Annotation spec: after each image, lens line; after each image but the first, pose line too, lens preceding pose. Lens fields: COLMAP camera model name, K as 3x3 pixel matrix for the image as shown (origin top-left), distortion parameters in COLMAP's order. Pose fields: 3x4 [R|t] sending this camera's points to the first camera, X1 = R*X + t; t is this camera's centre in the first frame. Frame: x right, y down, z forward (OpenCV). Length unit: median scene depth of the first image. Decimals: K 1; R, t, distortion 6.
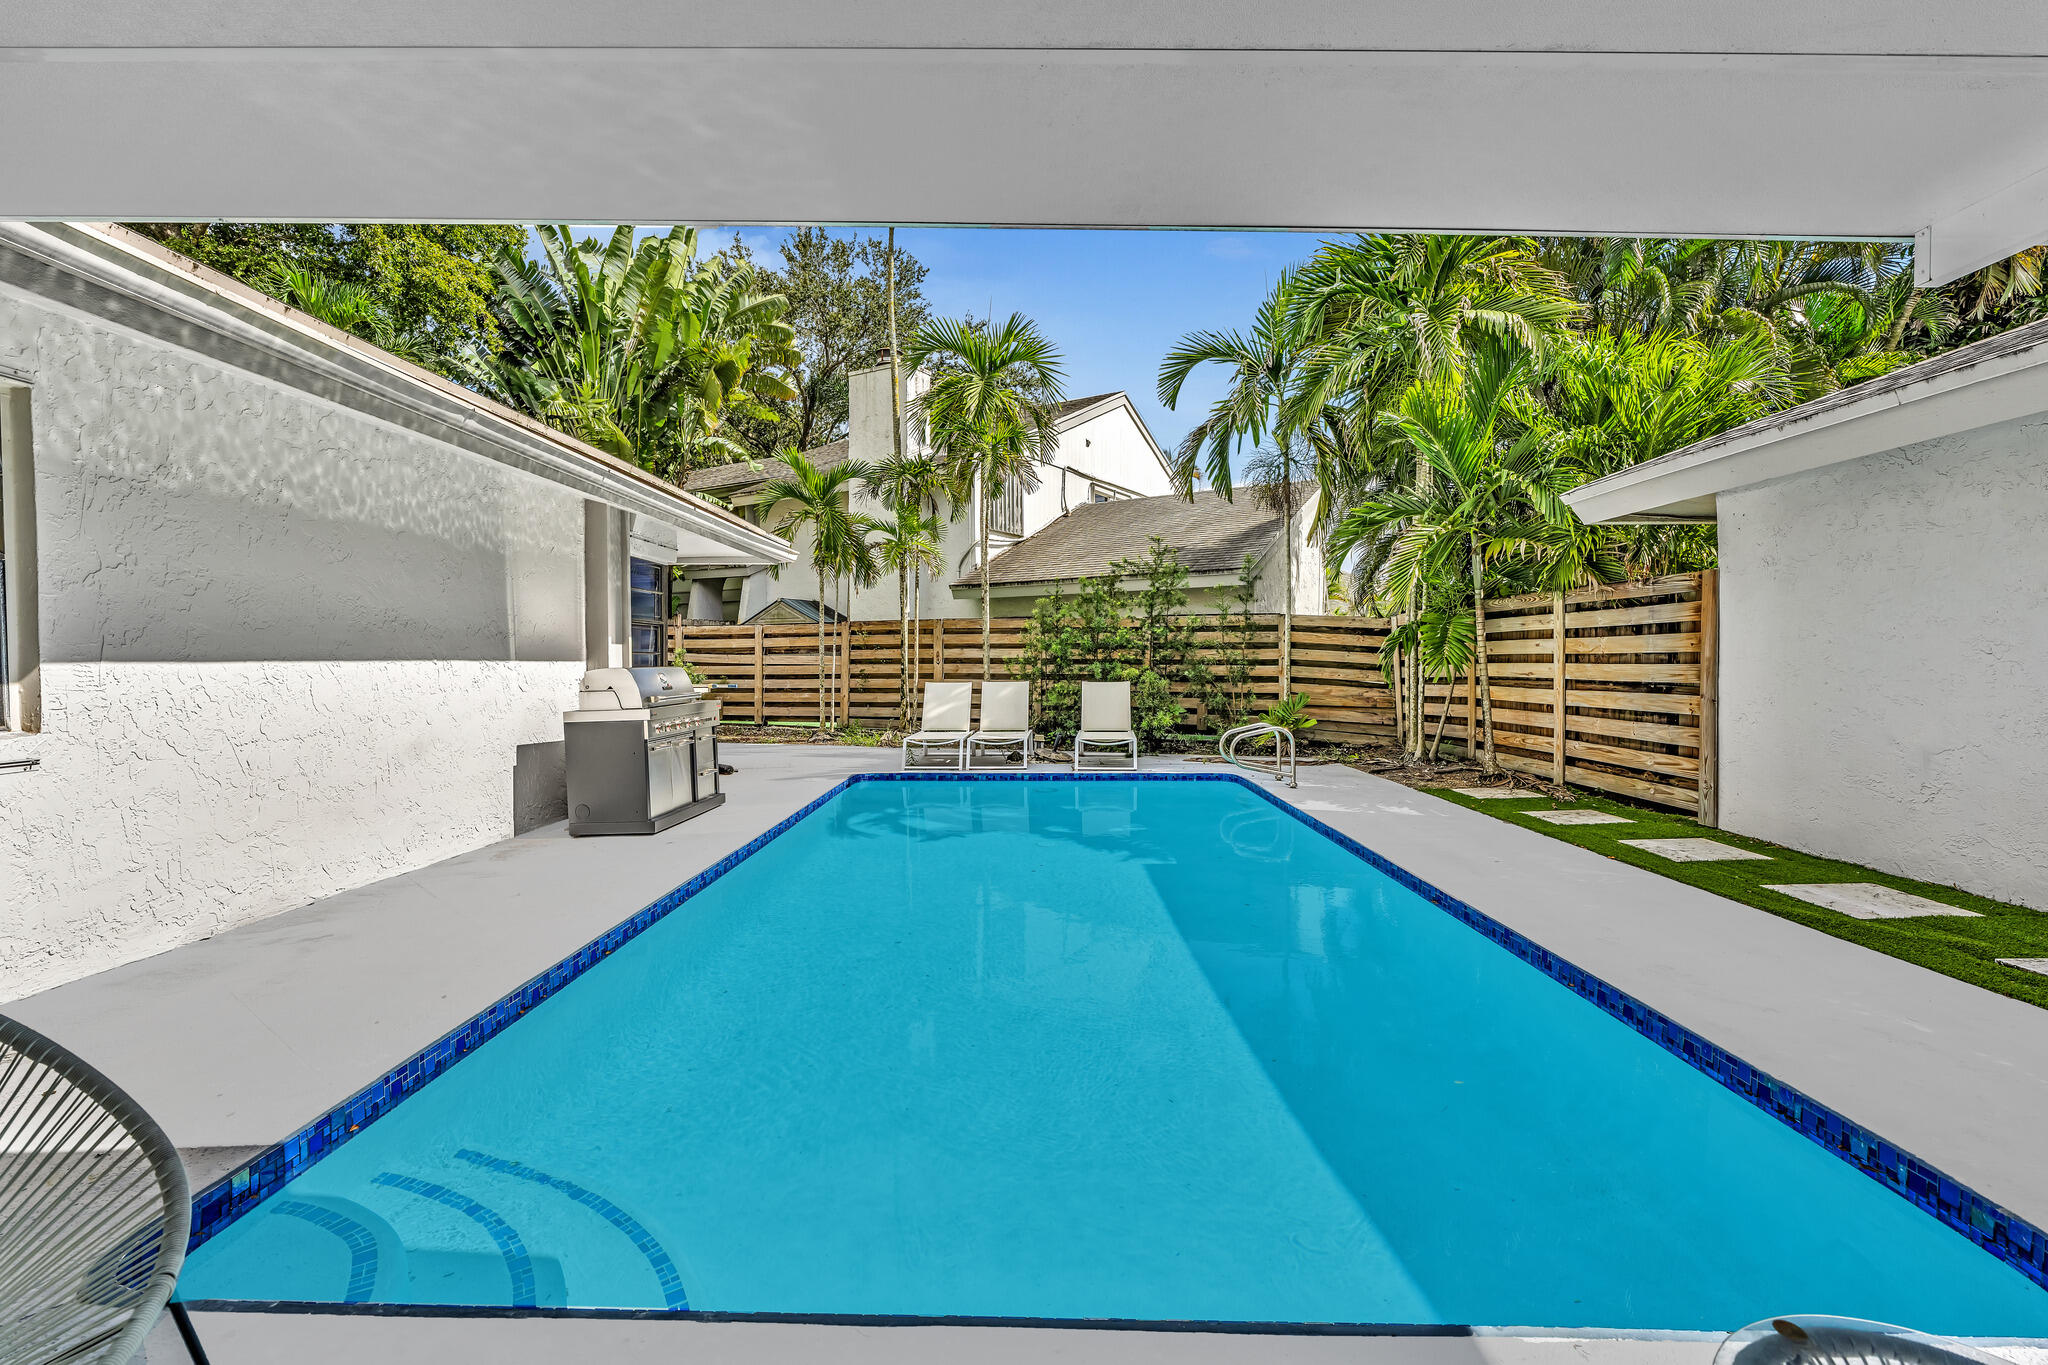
lens RADIAL K [[924.2, 0, 1002.4], [0, 924.2, 677.7], [0, 0, 1]] dist [0.000278, 0.000172]
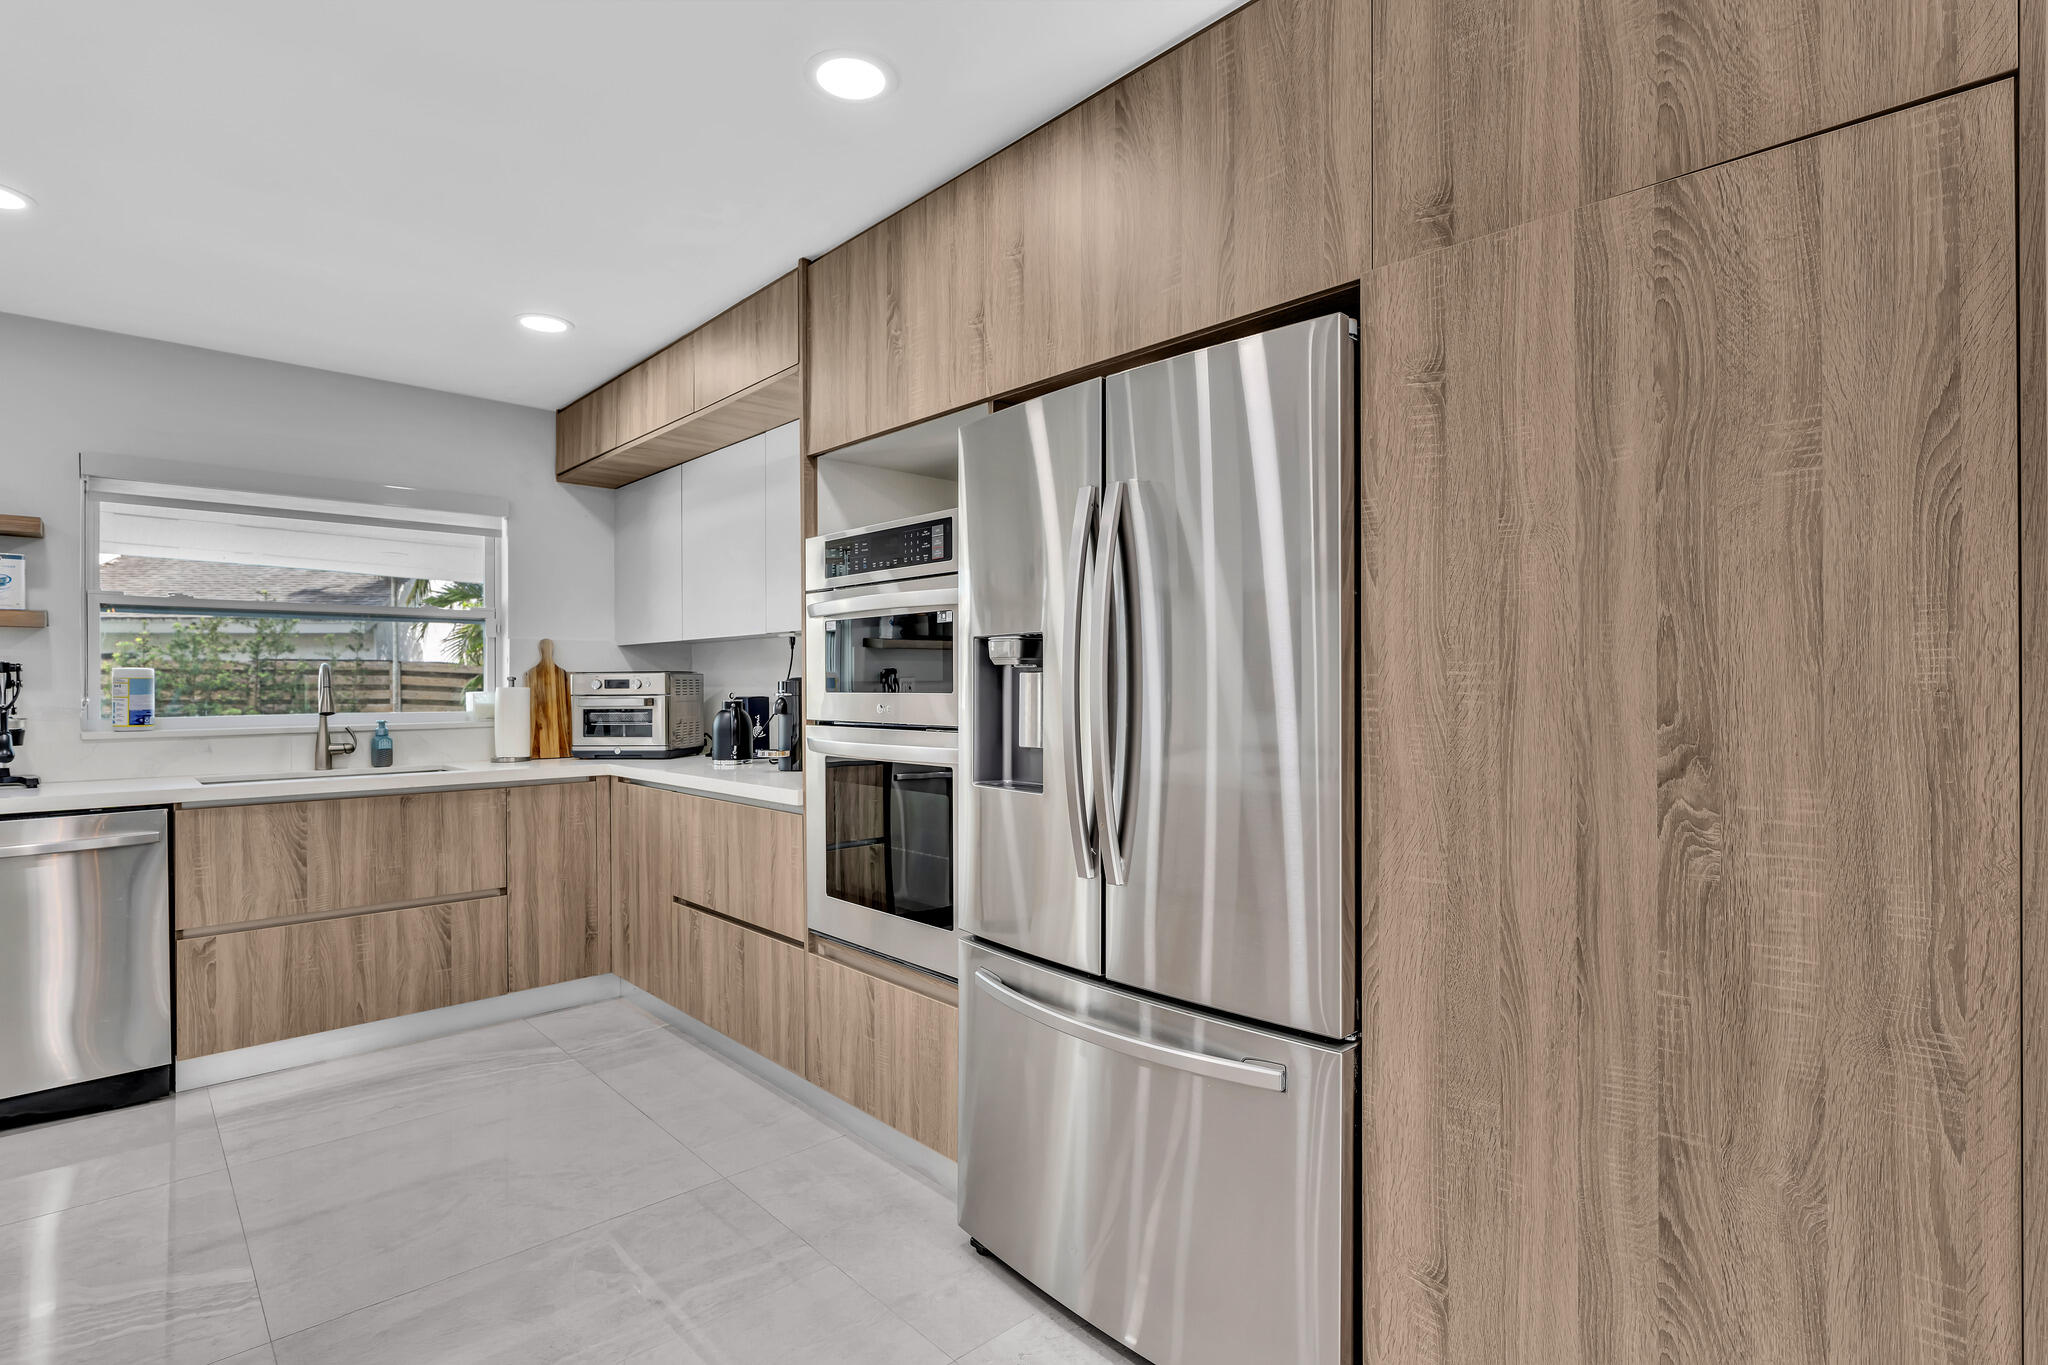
lens RADIAL K [[989.0, 0, 1036.7], [0, 989.0, 678.5], [0, 0, 1]] dist [-0.005403, 0.000627]
pose [[0.712414, 0.004117, 0.701747, -0.004150], [0.016776, 0.999597, -0.022895, -0.003716], [-0.701559, 0.028083, 0.712058, -0.734296]]
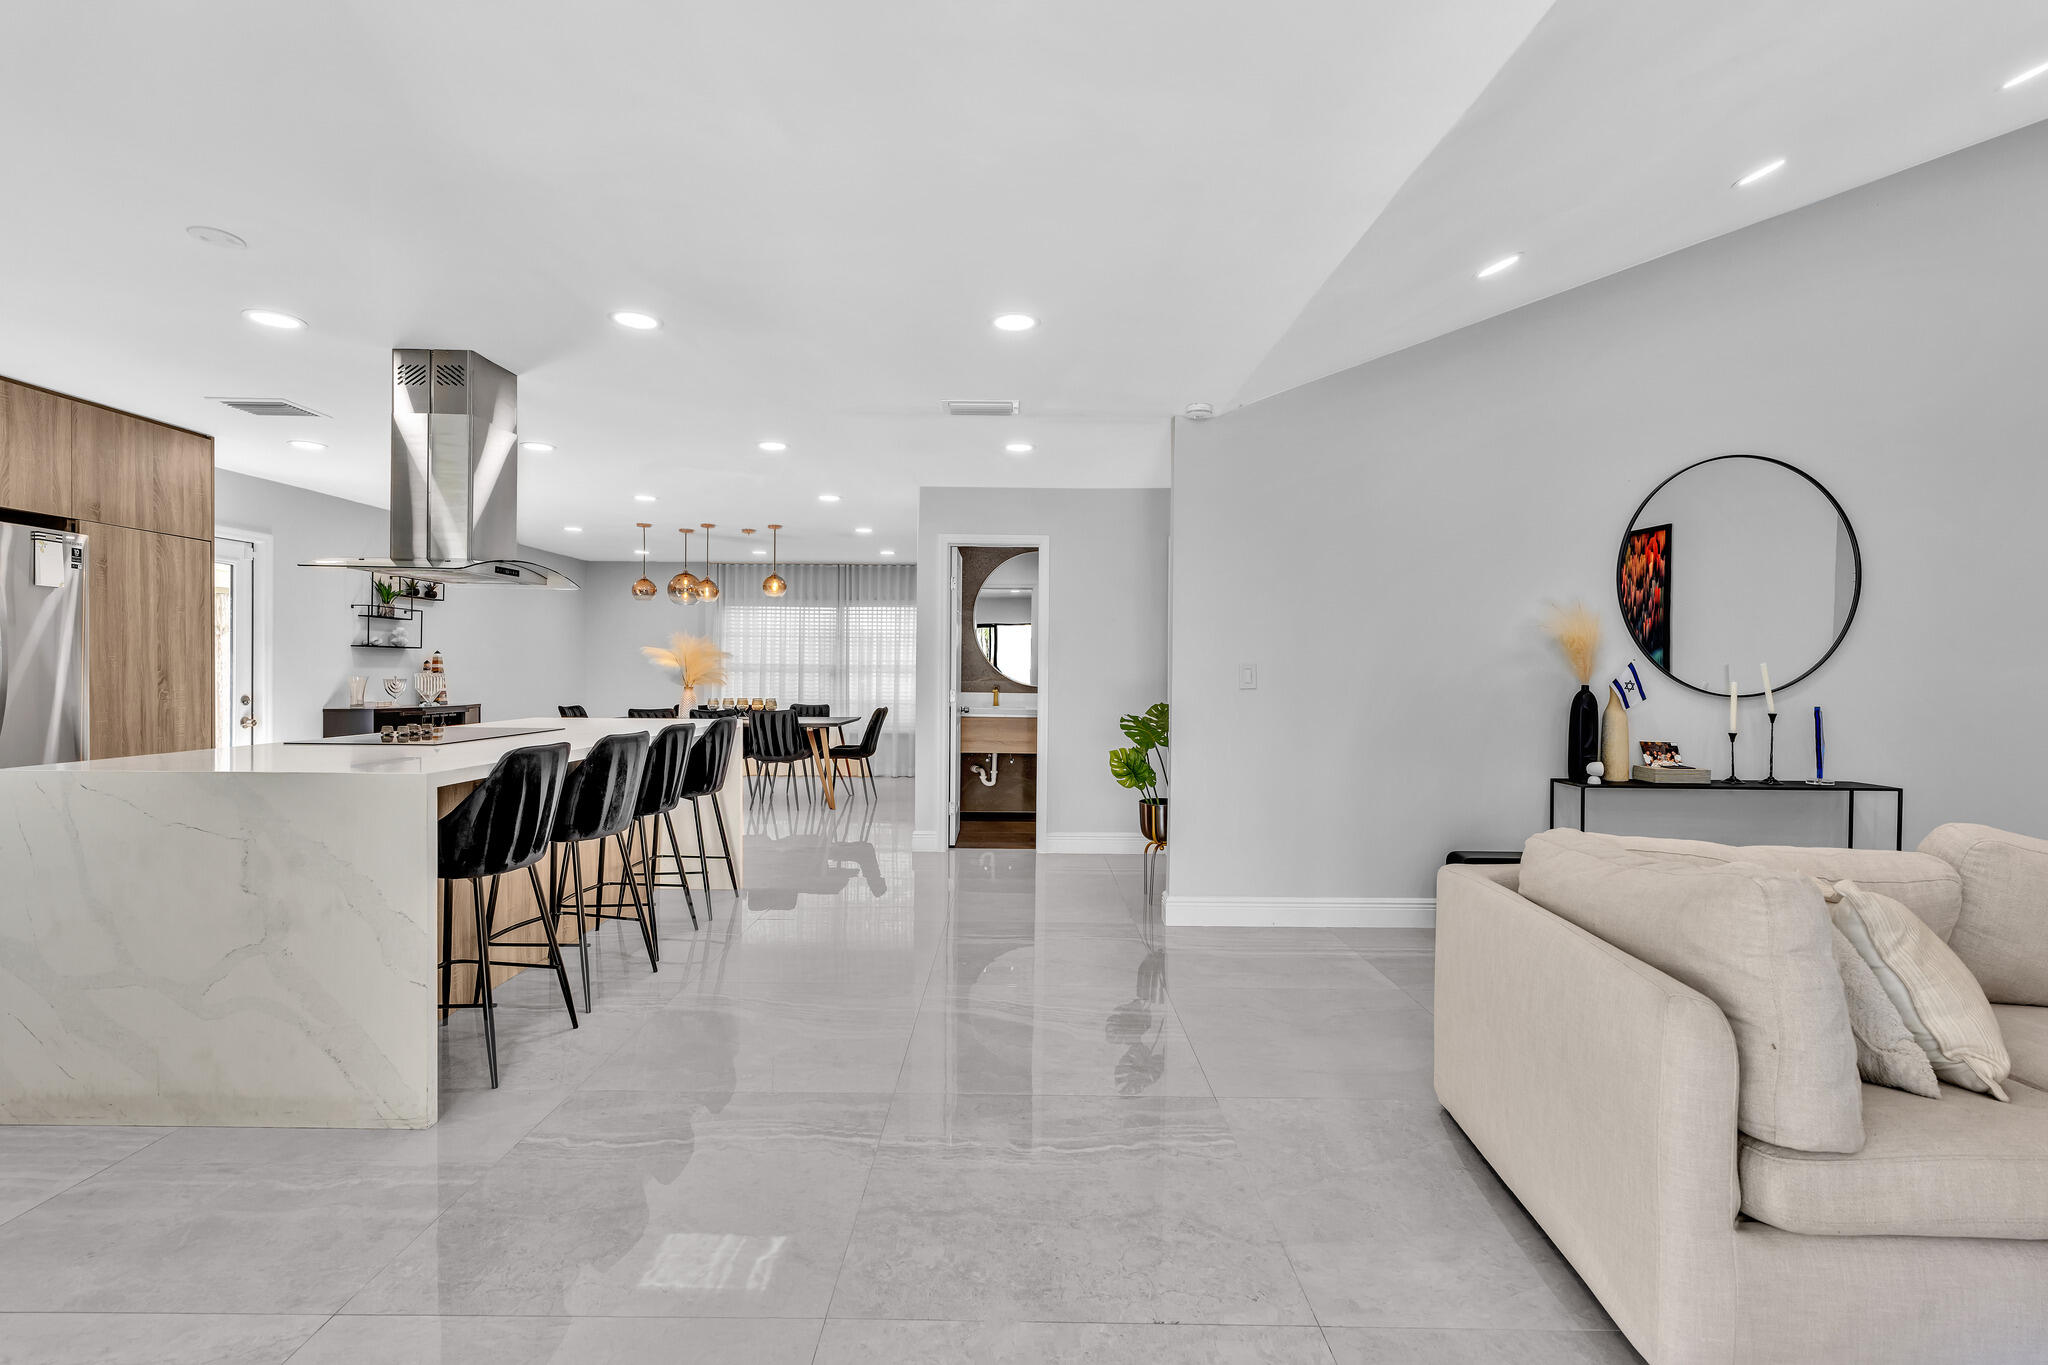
lens RADIAL K [[918.1, 0, 1023.6], [0, 918.1, 678.1], [0, 0, 1]] dist [-0.006533, 0.001257]
pose [[-0.999714, -0.005548, -0.023247, -0.334567], [-0.006304, 0.999450, 0.032572, -0.014947], [0.023054, 0.032709, -0.999199, -0.141880]]
